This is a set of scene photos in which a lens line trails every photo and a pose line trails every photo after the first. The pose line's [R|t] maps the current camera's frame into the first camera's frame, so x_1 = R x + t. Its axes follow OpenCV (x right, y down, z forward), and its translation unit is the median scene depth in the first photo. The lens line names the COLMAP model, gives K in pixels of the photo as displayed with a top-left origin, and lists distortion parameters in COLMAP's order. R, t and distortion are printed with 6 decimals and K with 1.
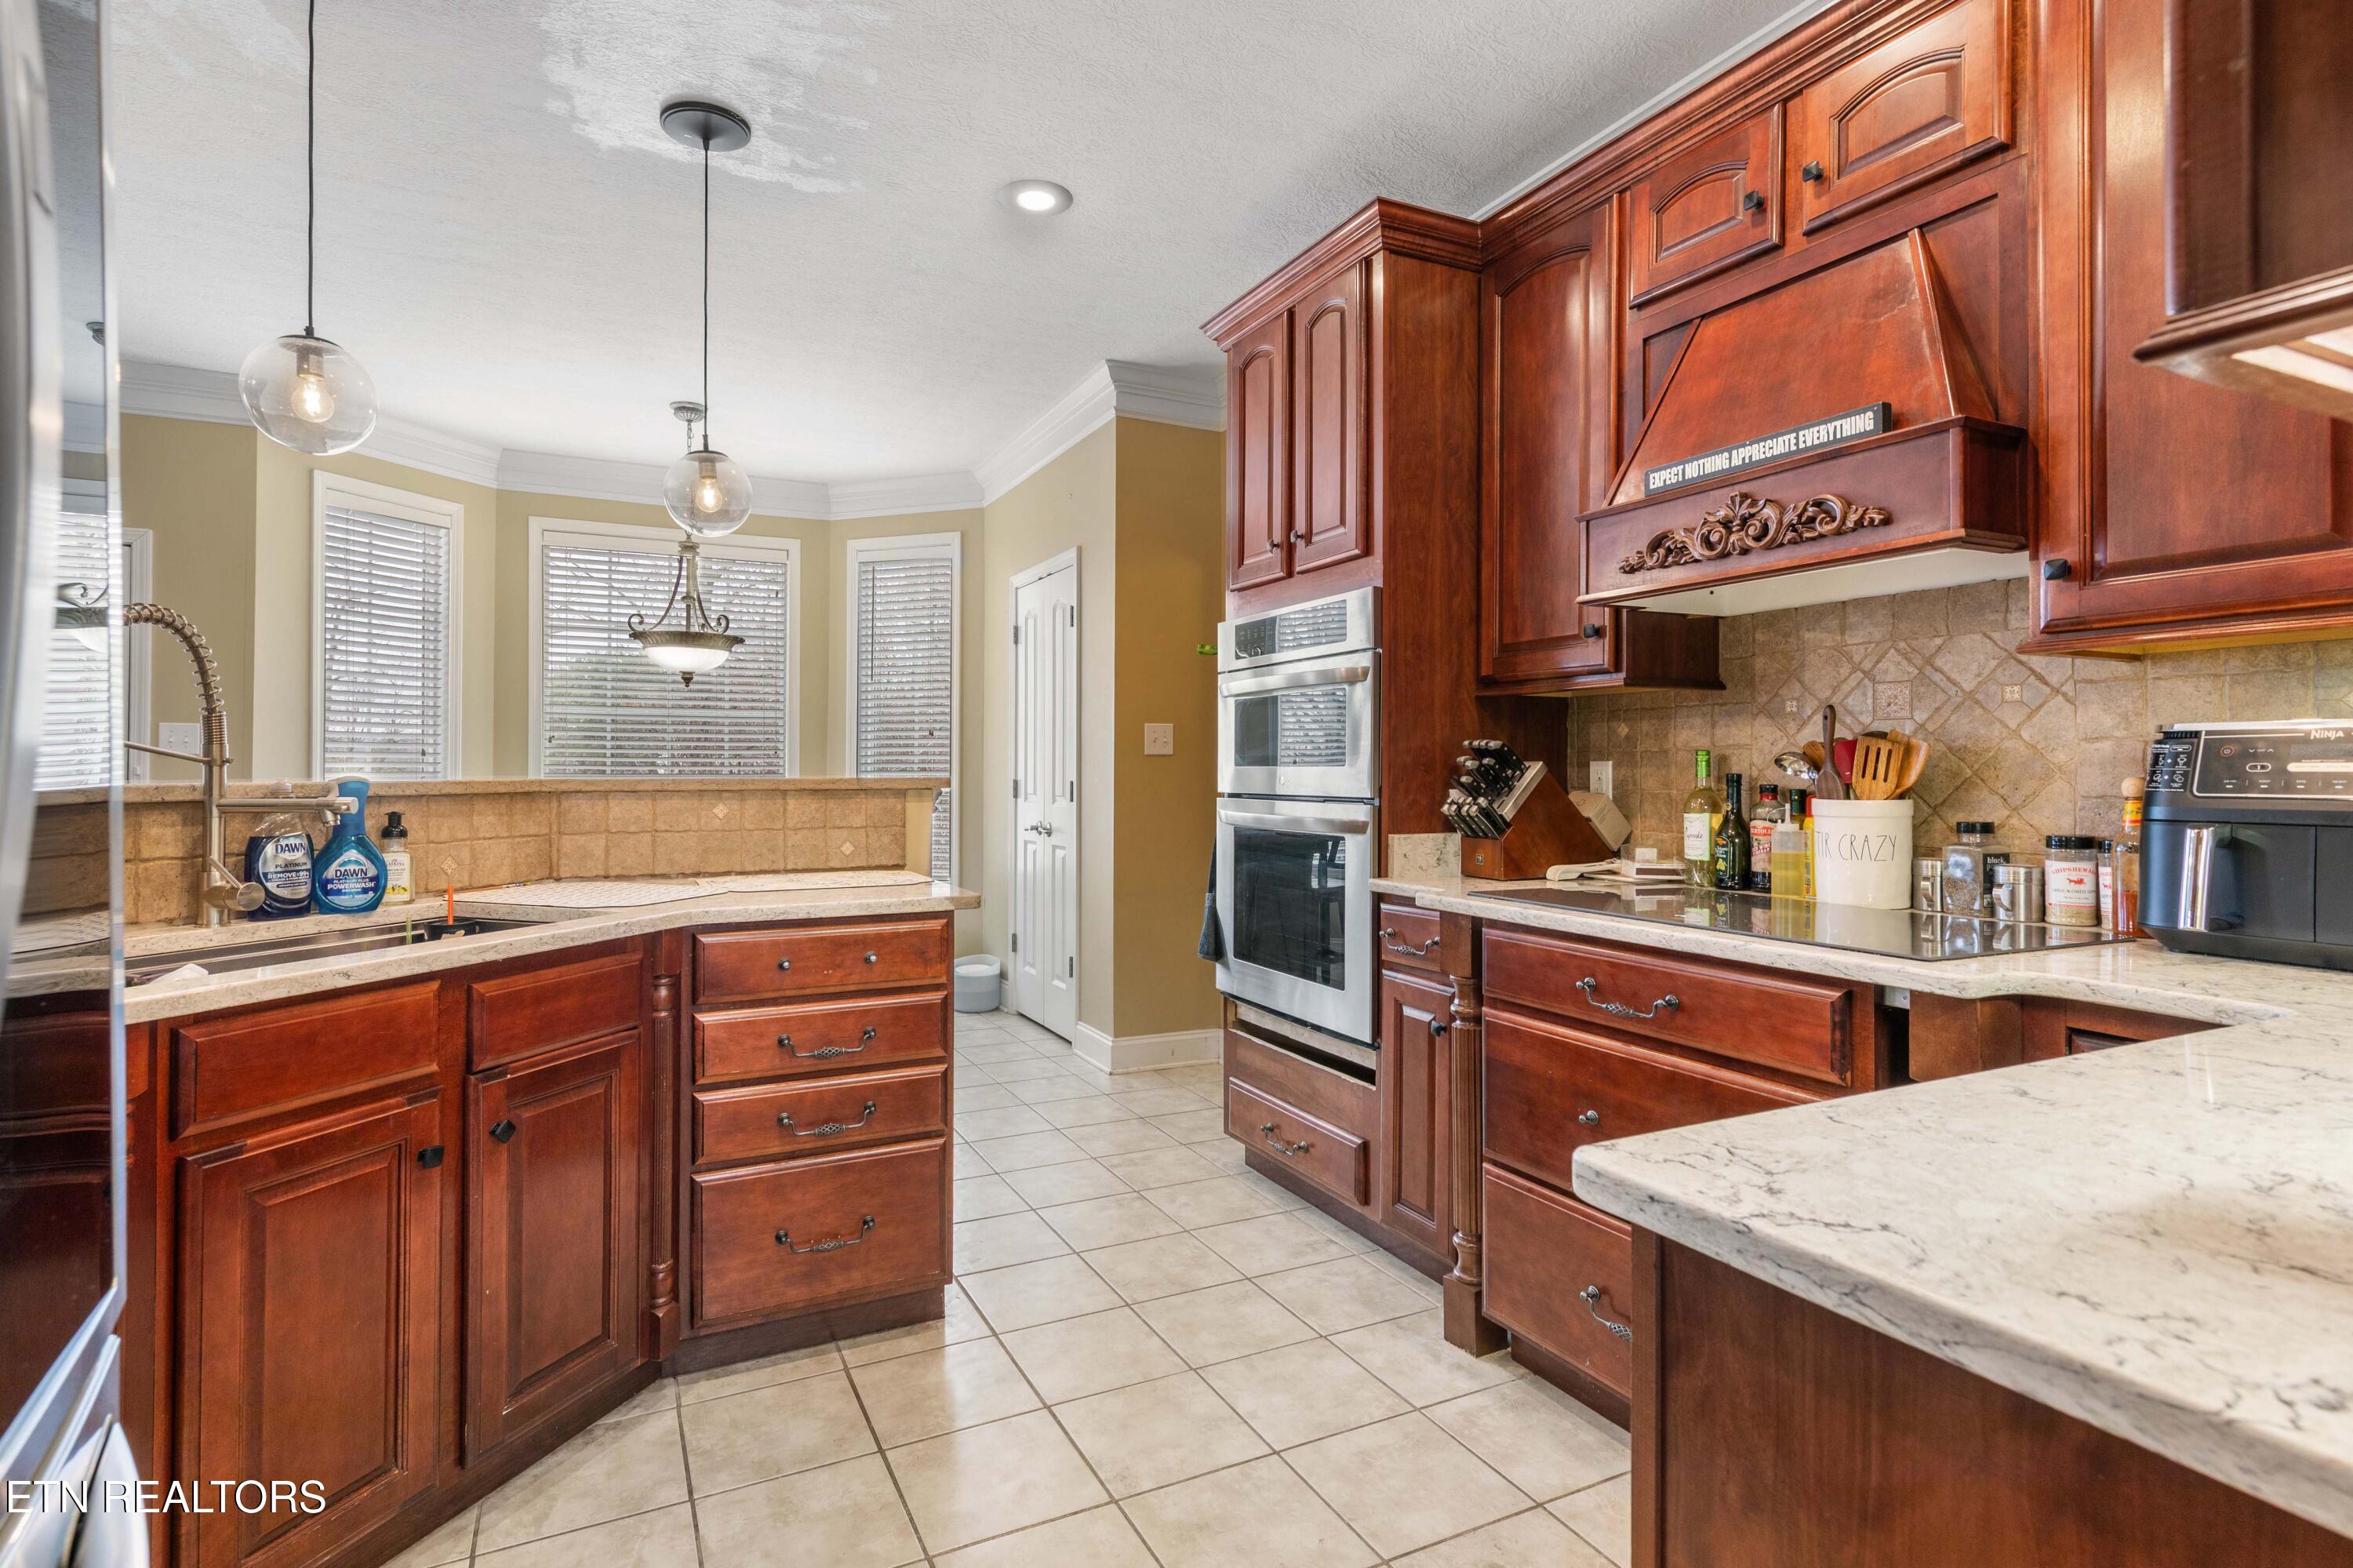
lens RADIAL K [[1175.1, 0, 1182.3], [0, 1175.1, 757.1], [0, 0, 1]] dist [0.001782, 0.000152]
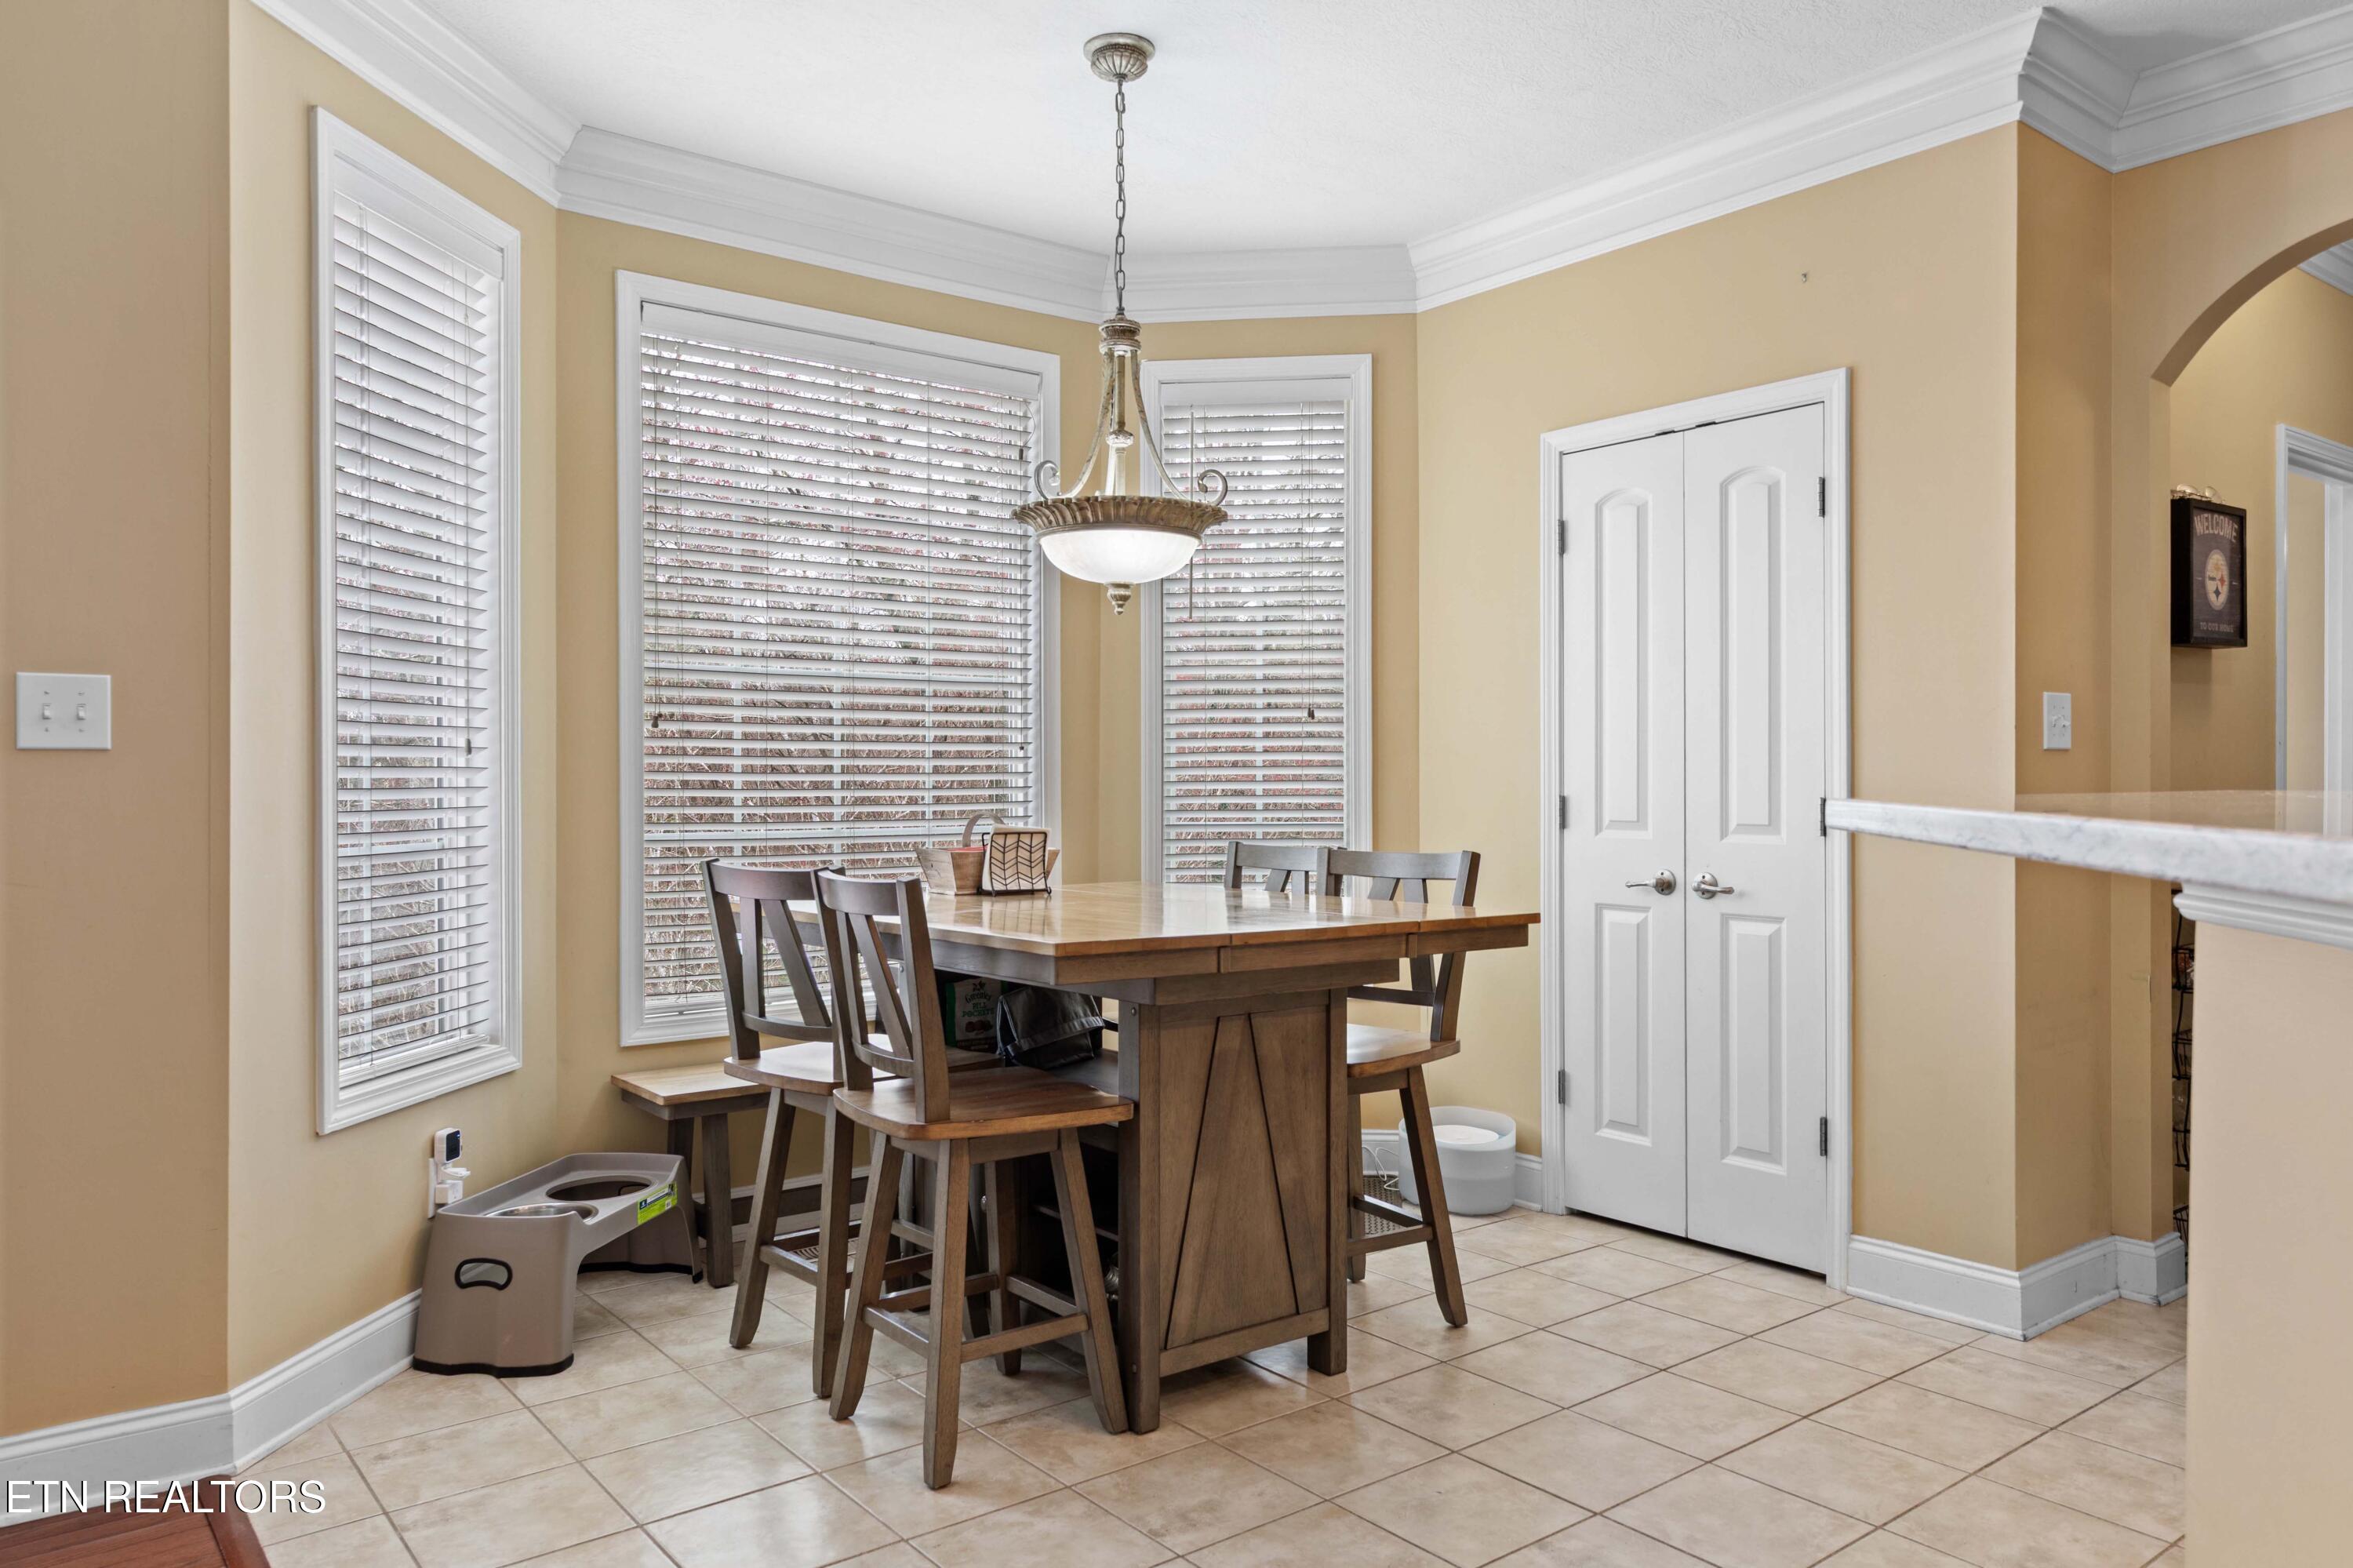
lens RADIAL K [[1594.3, 0, 1176.5], [0, 1594.3, 784.0], [0, 0, 1]] dist [-0.005867, -0.002757]
pose [[0.980380, 0.003439, 0.197085, -0.466586], [-0.005100, 0.999956, 0.007920, 0.008792], [-0.197049, -0.008770, 0.980354, 0.292204]]
